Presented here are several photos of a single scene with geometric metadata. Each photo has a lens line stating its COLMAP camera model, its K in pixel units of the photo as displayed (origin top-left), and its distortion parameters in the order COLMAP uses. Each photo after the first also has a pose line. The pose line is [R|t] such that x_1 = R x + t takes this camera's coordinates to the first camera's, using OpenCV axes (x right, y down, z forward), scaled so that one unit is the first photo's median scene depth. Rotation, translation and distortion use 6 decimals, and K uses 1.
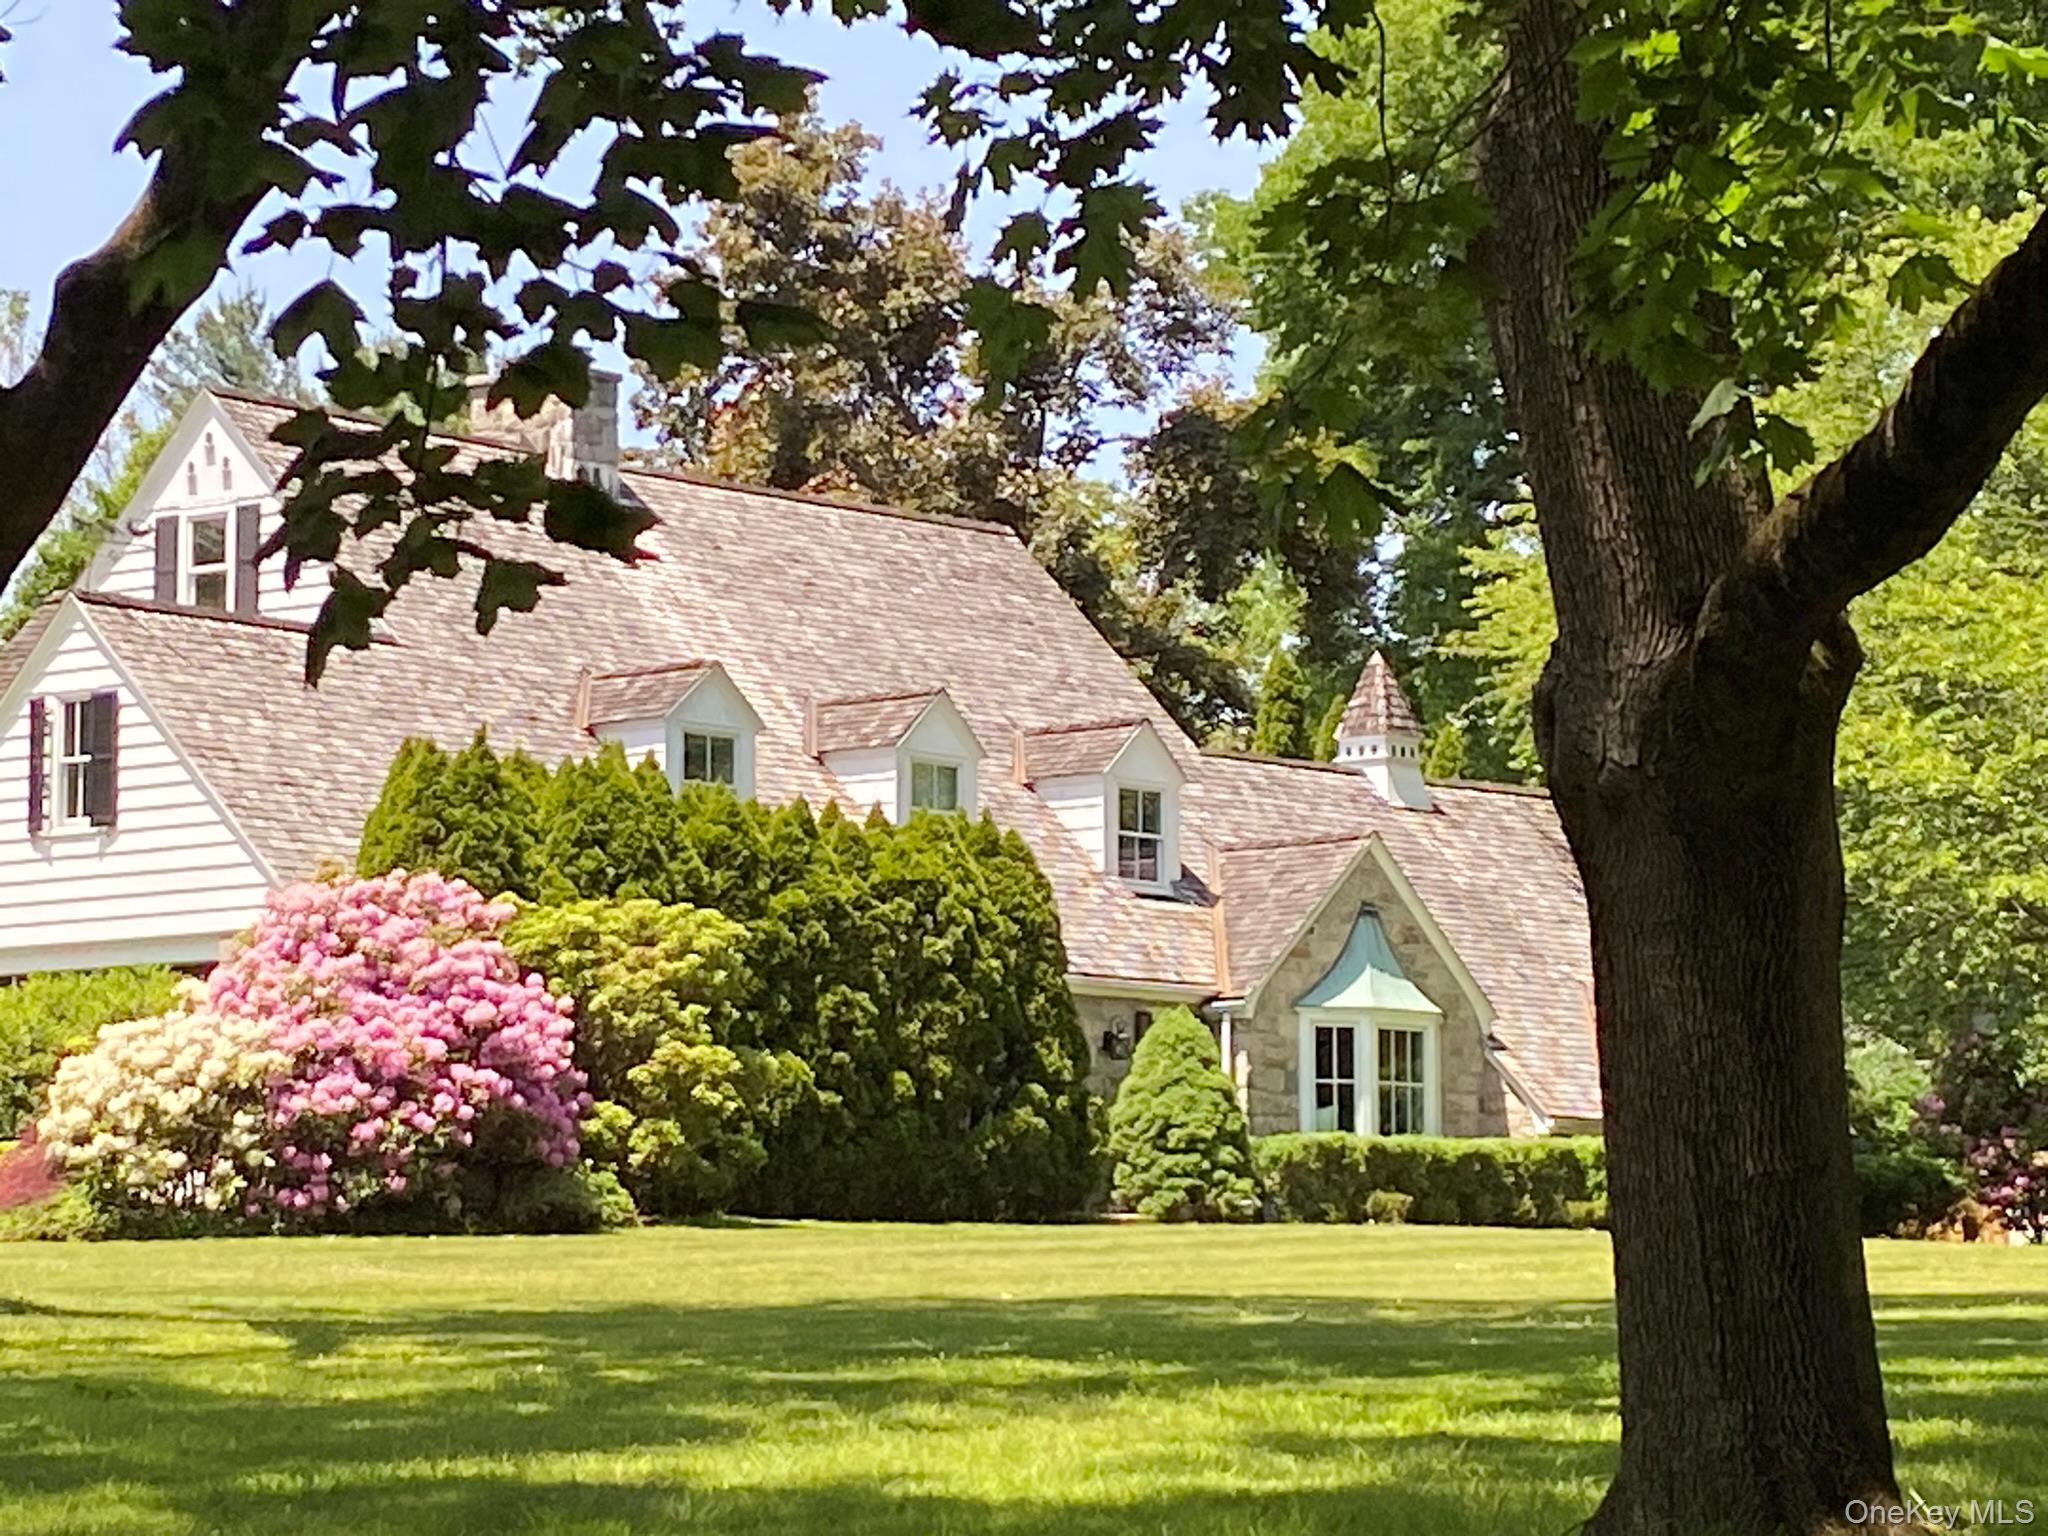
lens RADIAL K [[5296.2, 0, 1024.0], [0, 5296.2, 768.0], [0, 0, 1]] dist [-0.012809, 0.465999]
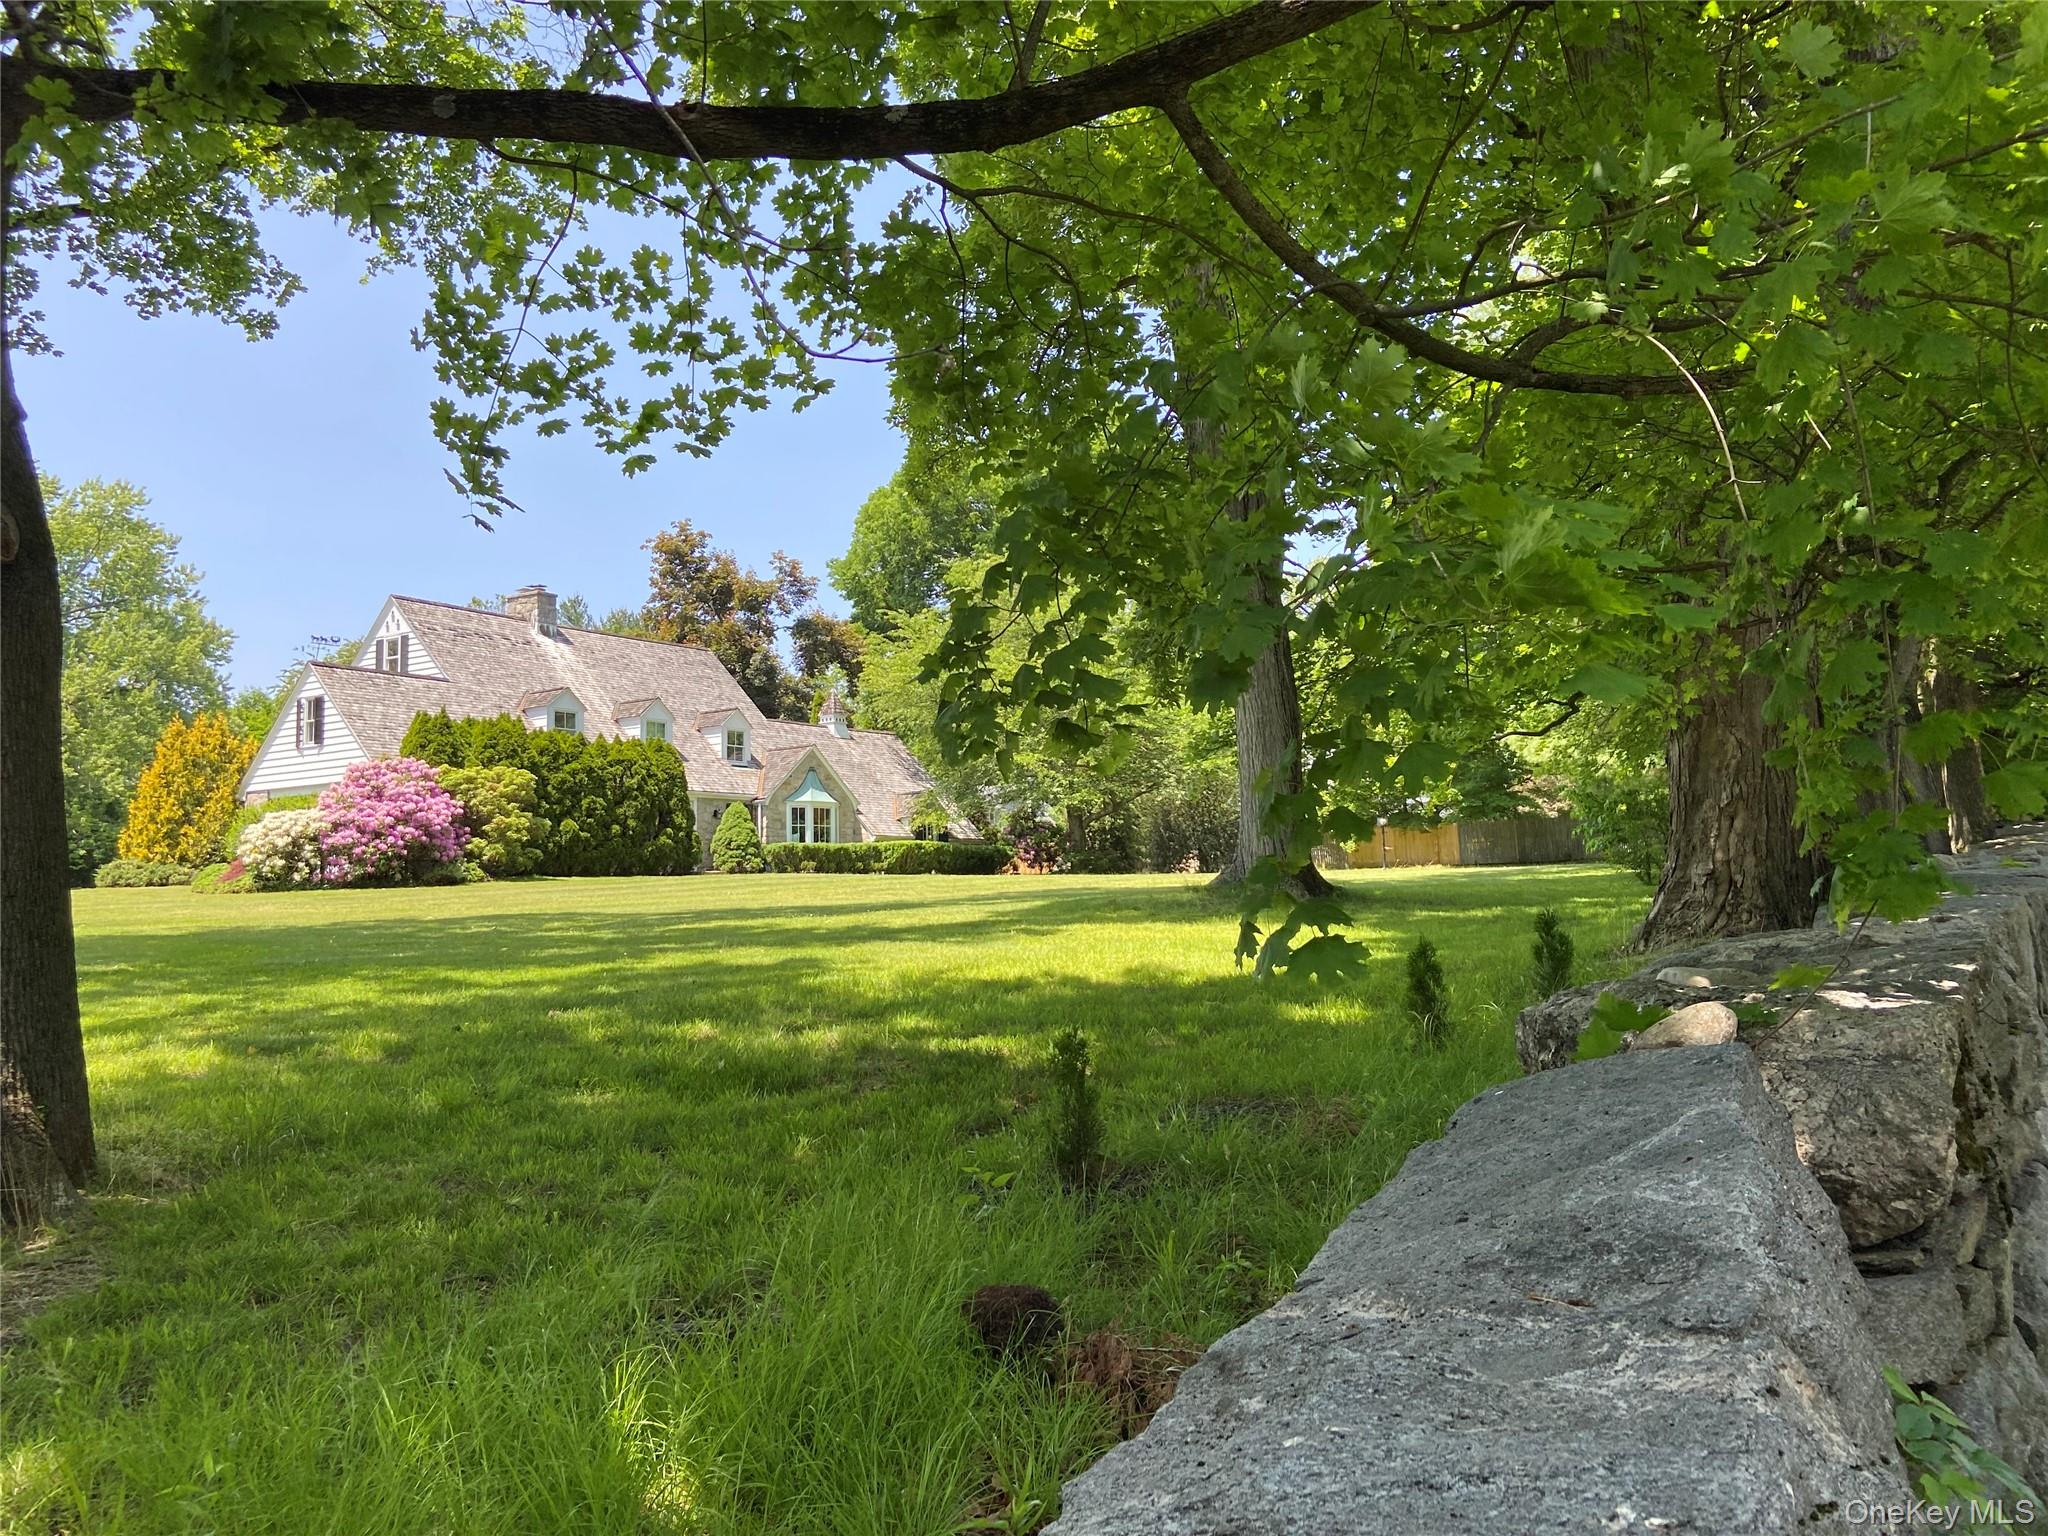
lens RADIAL K [[1514.3, 0, 1024.0], [0, 1514.3, 768.0], [0, 0, 1]] dist [0.002523, -0.004102]
pose [[0.991677, -0.014014, 0.127982, 0.093898], [0.011236, 0.999686, 0.022406, 0.009645], [-0.128256, -0.020781, 0.991523, 0.142120]]
